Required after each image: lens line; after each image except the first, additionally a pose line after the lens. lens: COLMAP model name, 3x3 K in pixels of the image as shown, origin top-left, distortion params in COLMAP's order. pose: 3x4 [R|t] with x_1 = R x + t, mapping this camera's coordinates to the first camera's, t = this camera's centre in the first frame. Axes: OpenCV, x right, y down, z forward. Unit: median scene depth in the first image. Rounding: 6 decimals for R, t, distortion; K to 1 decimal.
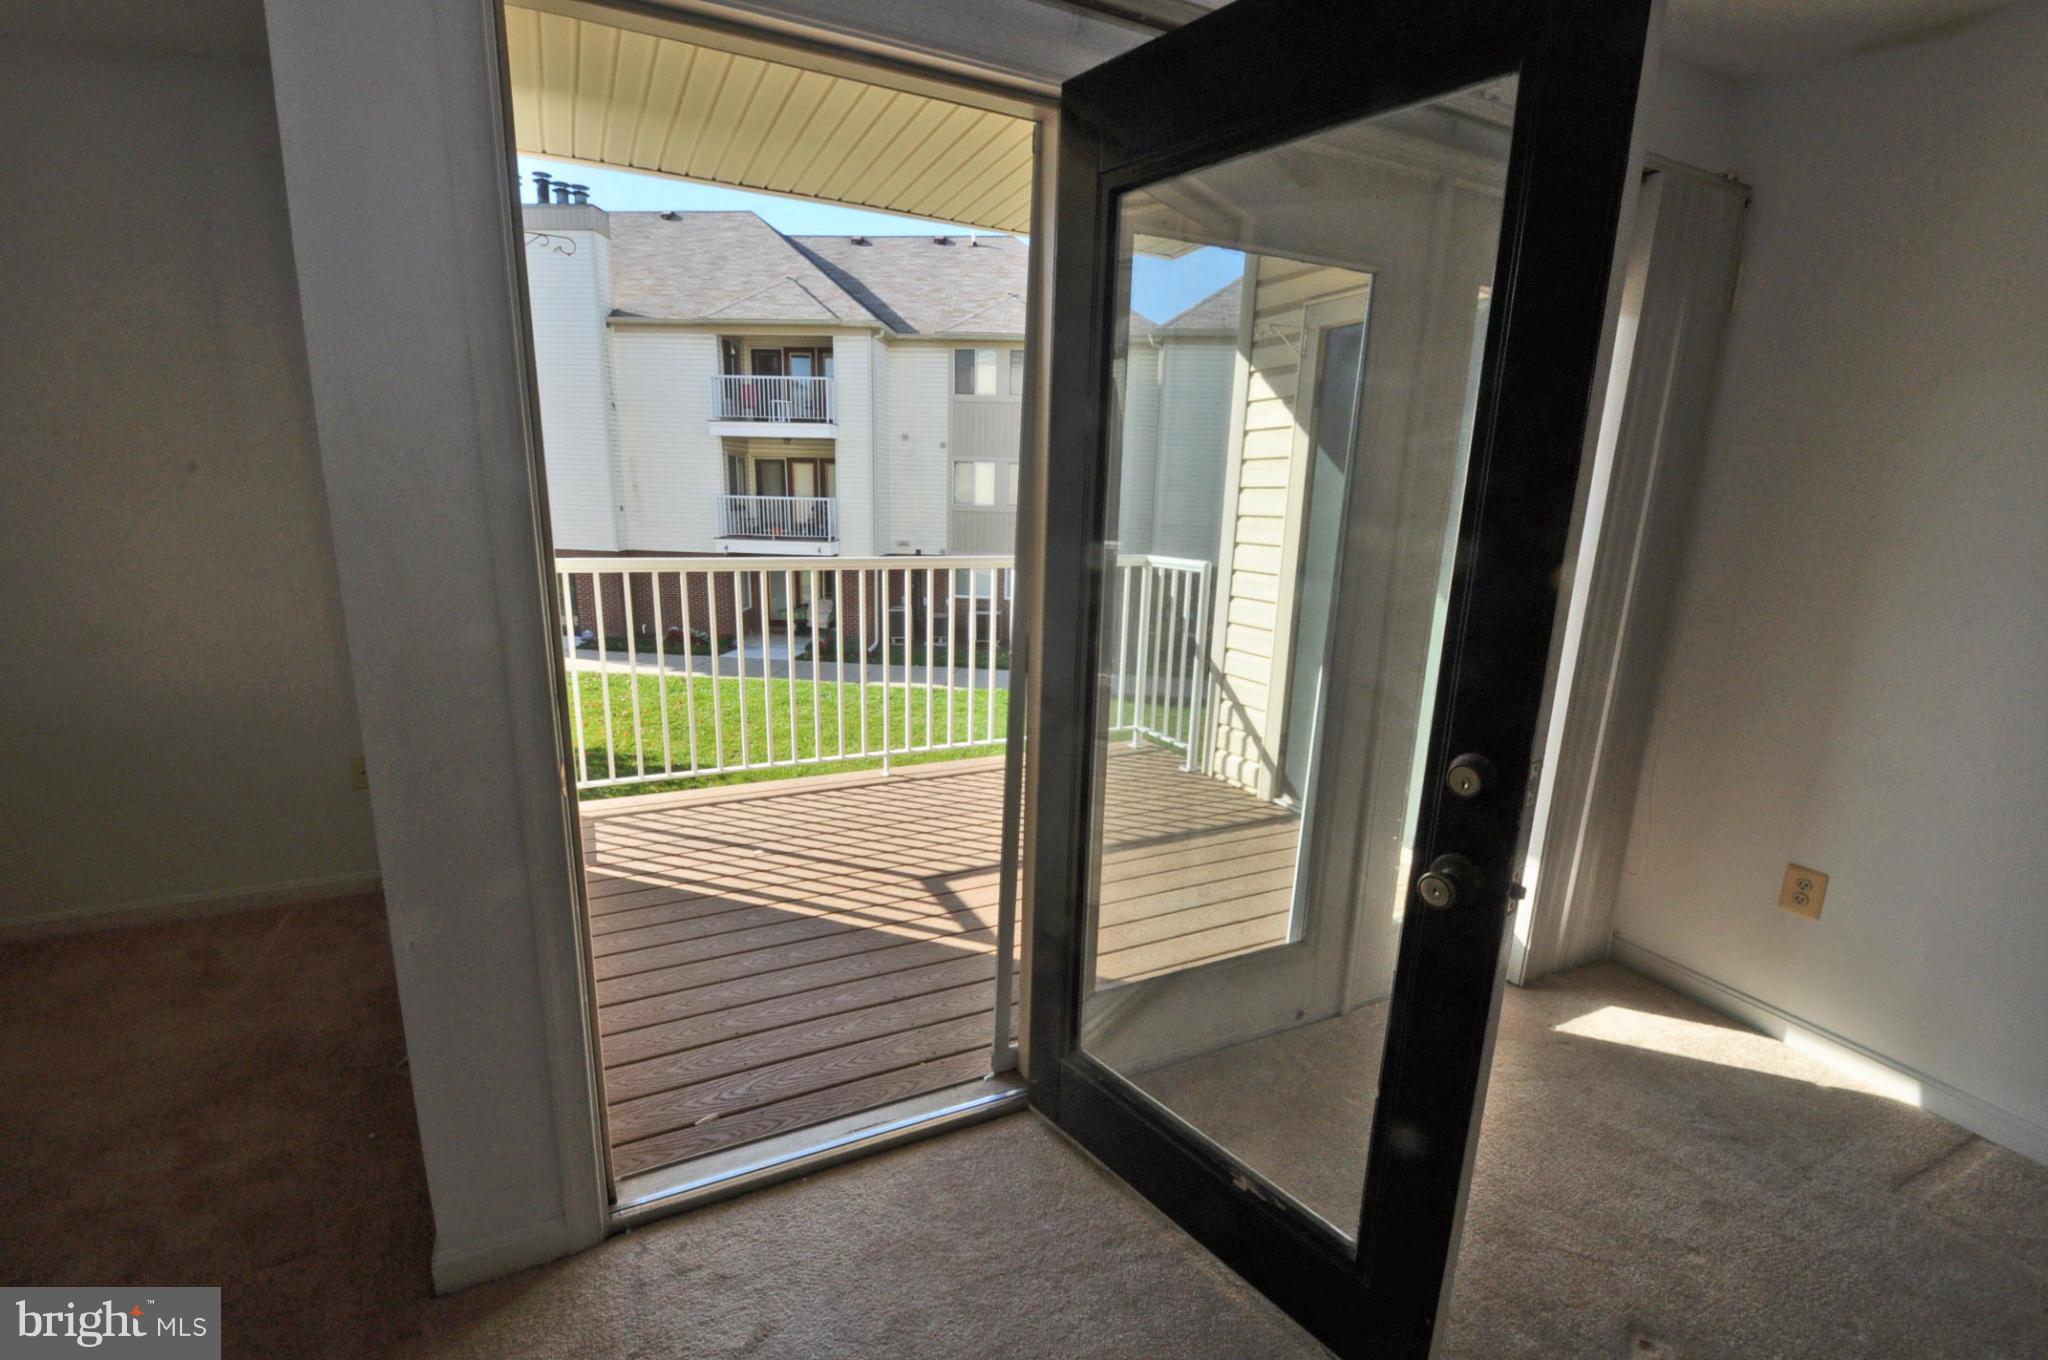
lens RADIAL K [[890.6, 0, 1017.9], [0, 890.6, 705.8], [0, 0, 1]] dist [0.013708, -0.018220]
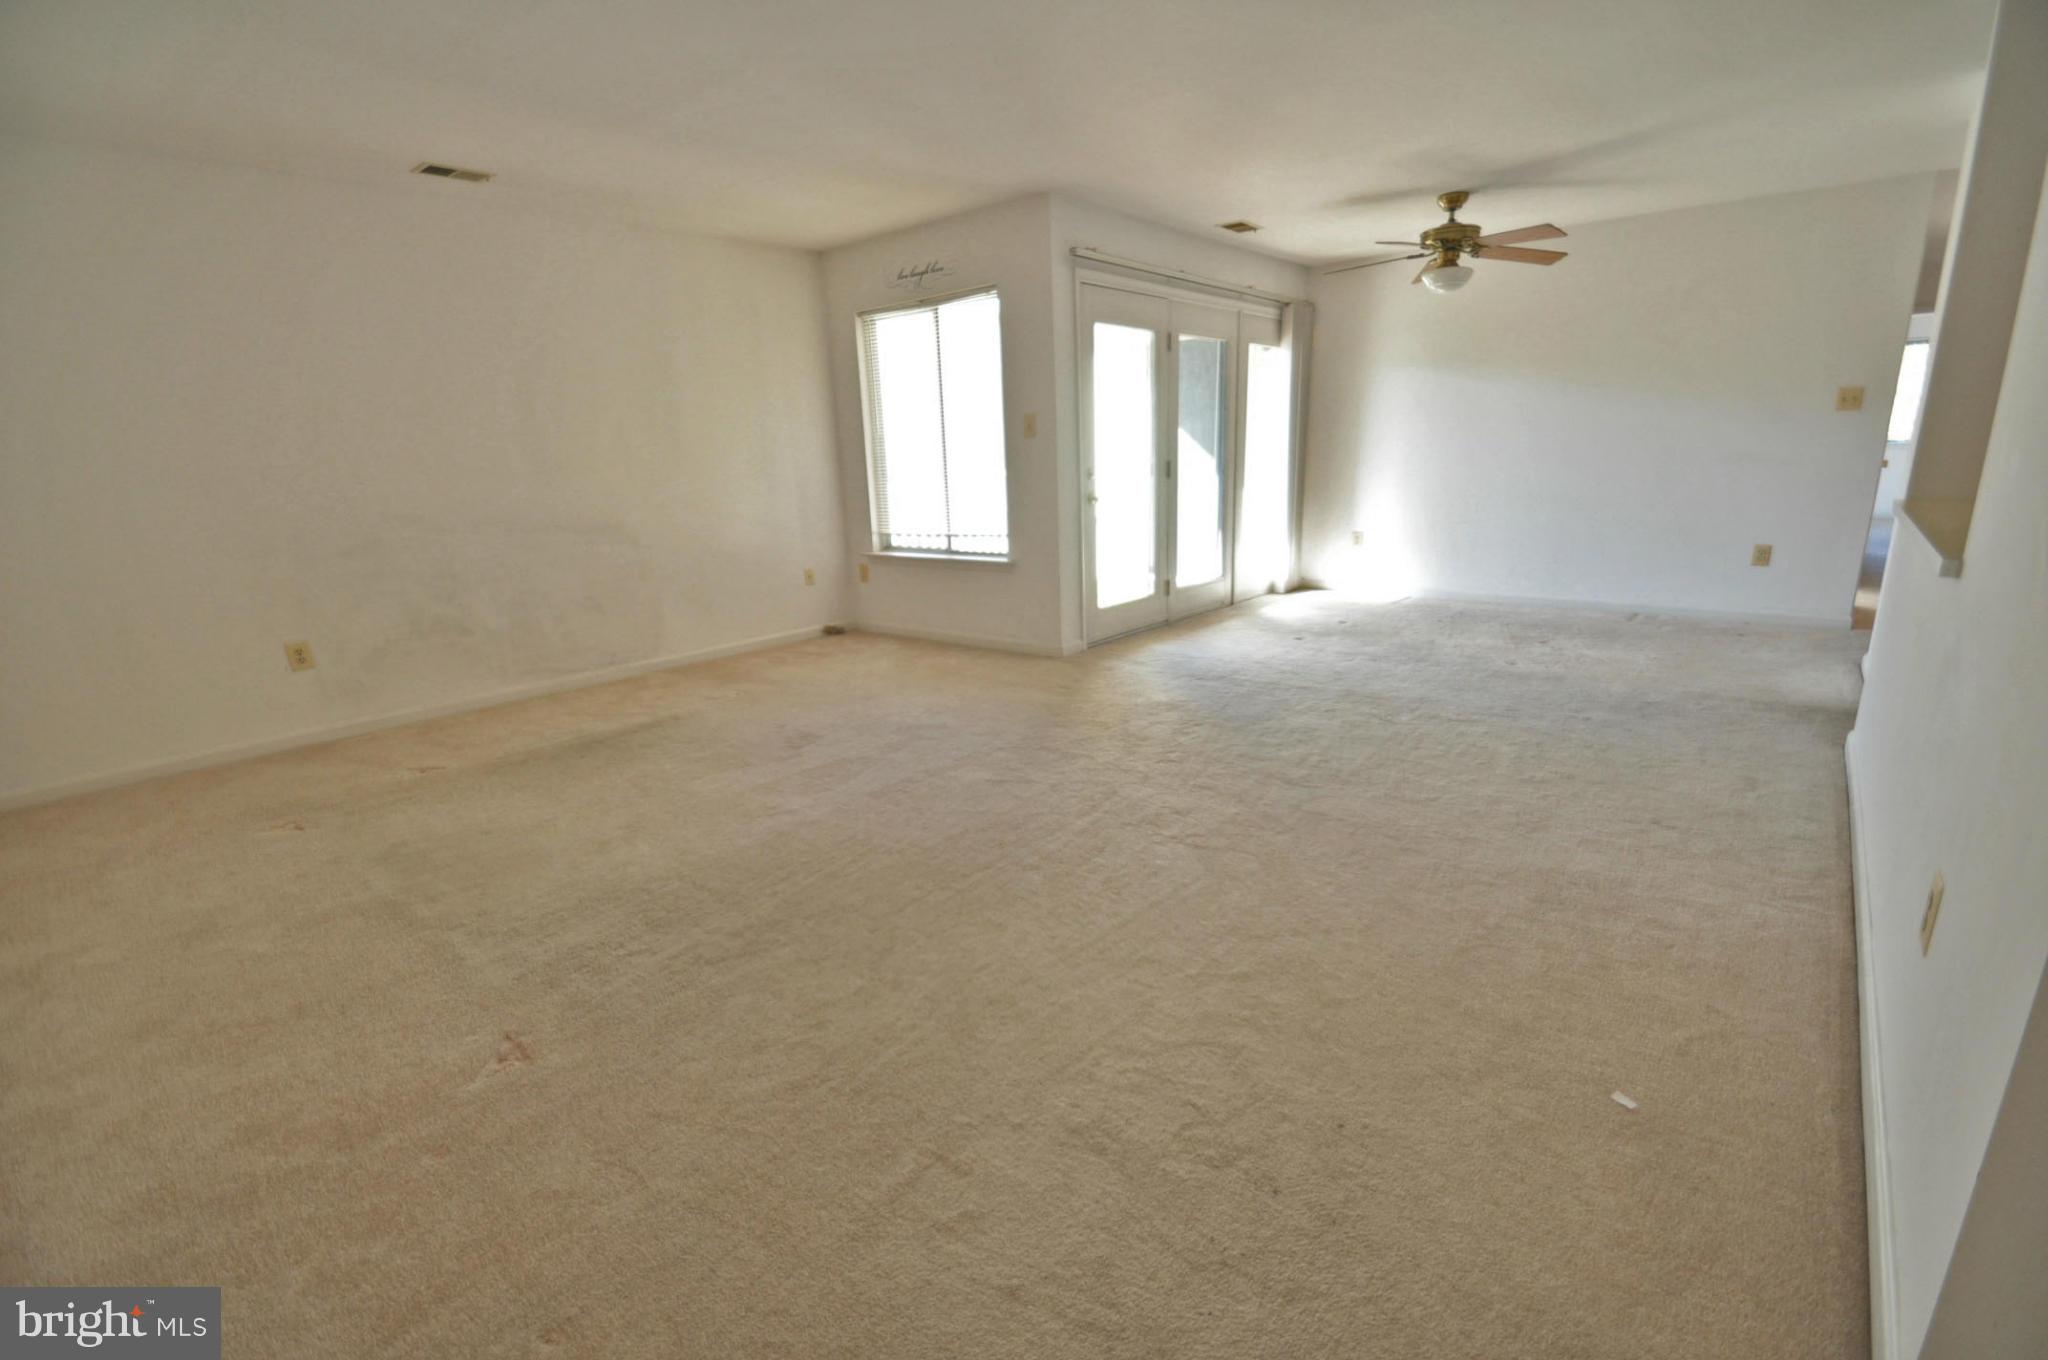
lens RADIAL K [[890.6, 0, 1017.9], [0, 890.6, 705.8], [0, 0, 1]] dist [0.013708, -0.018220]
pose [[0.916636, -0.168219, 0.362603, -0.686862], [0.155777, 0.985748, 0.063514, 0.196848], [-0.368119, -0.001734, 0.929777, -0.698750]]
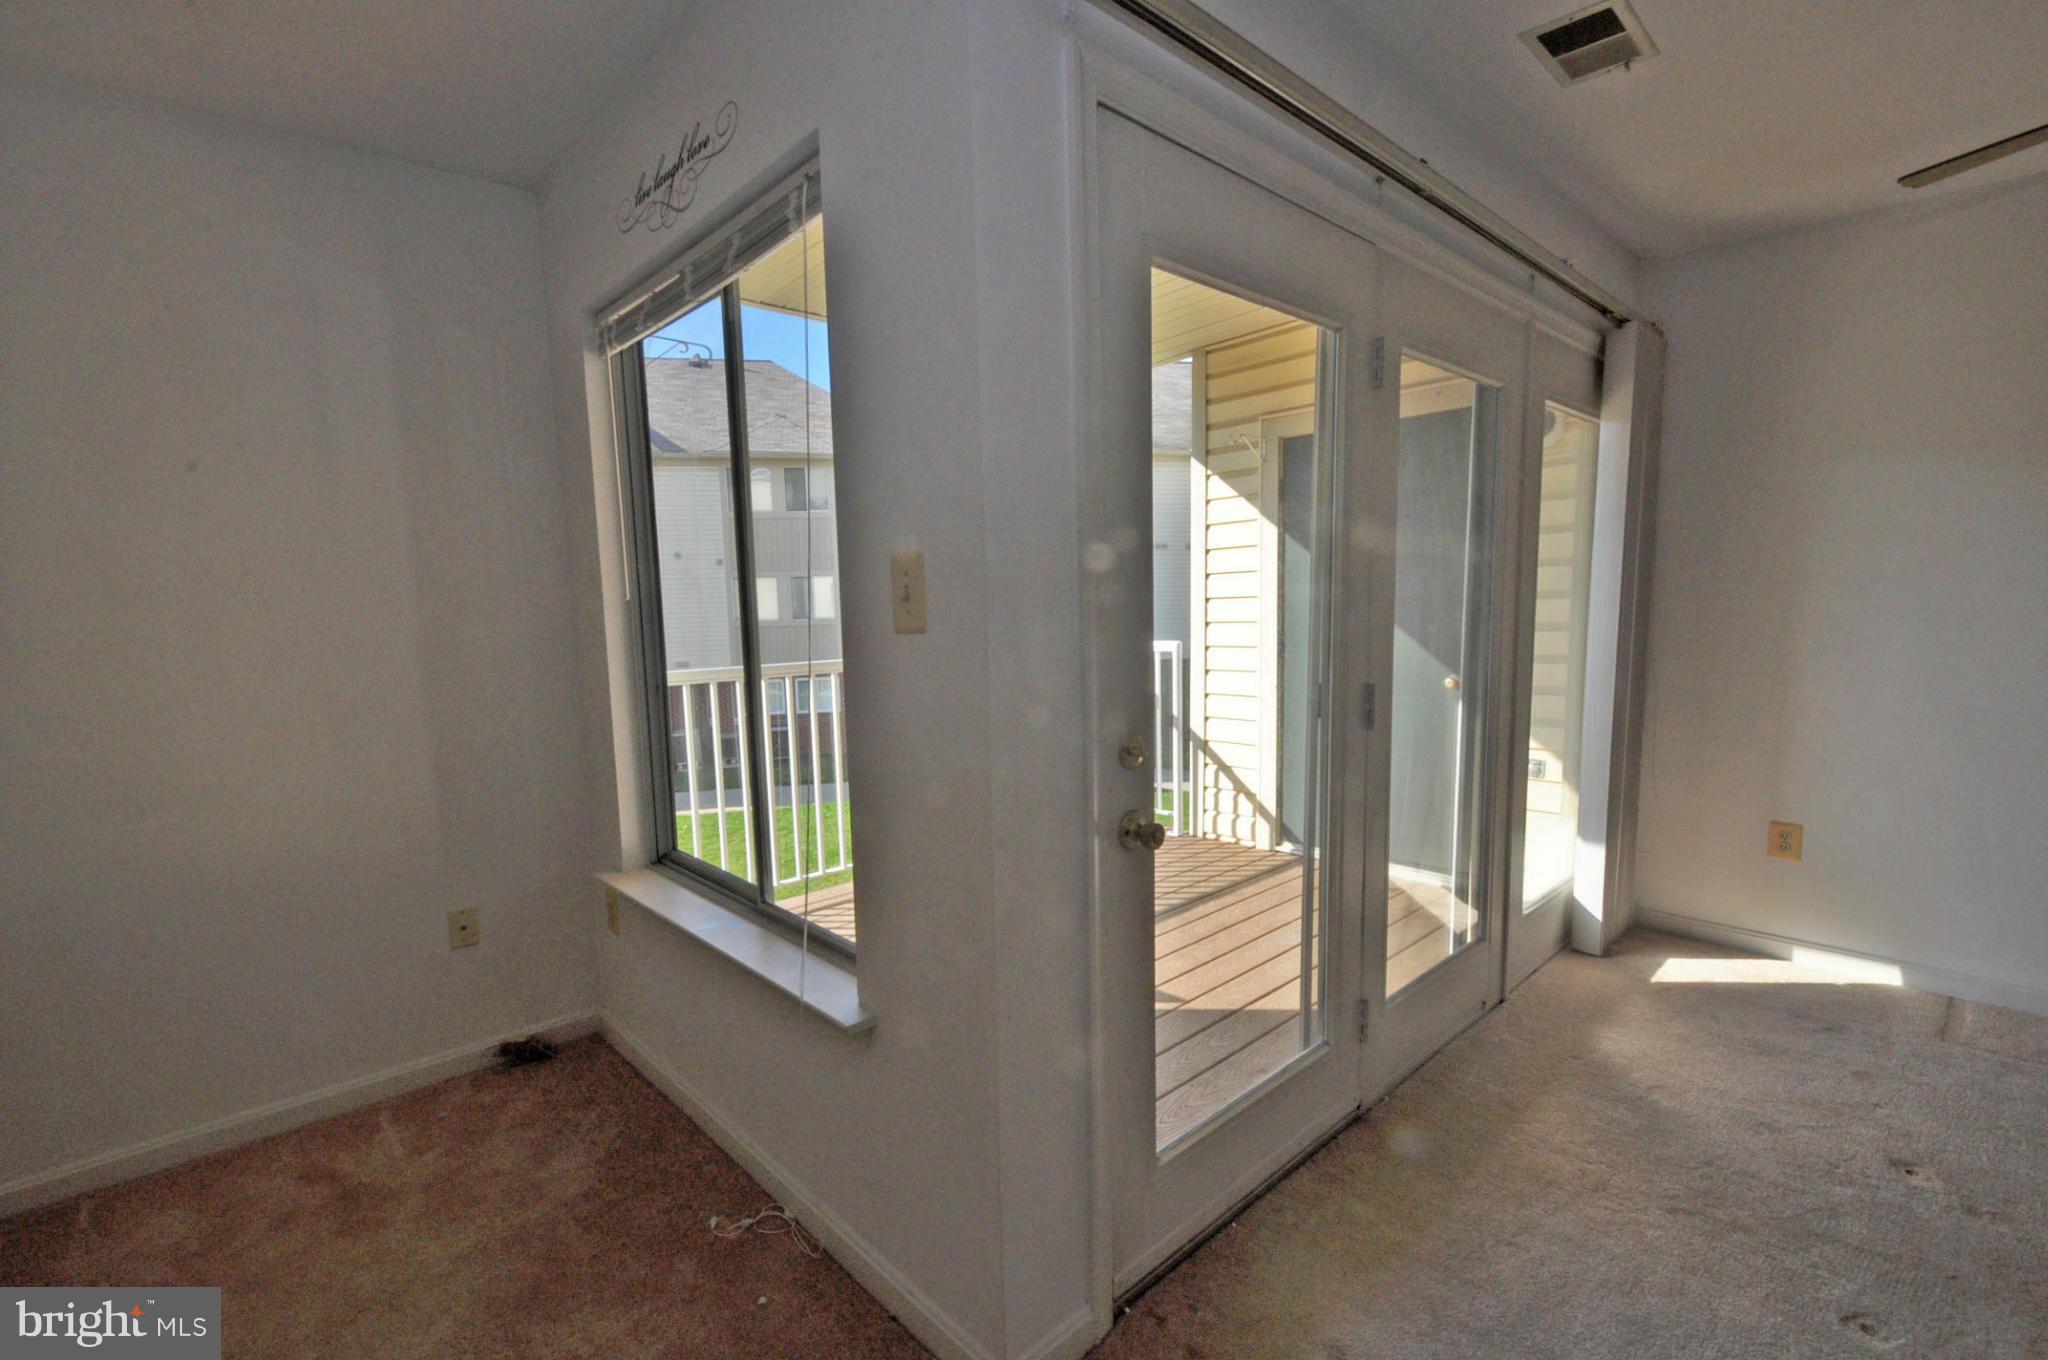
lens RADIAL K [[890.6, 0, 1017.9], [0, 890.6, 705.8], [0, 0, 1]] dist [0.013708, -0.018220]
pose [[0.958190, -0.083960, 0.273537, -0.275644], [0.115945, 0.987909, -0.102921, 0.007584], [-0.261588, 0.130333, 0.956339, 0.005345]]
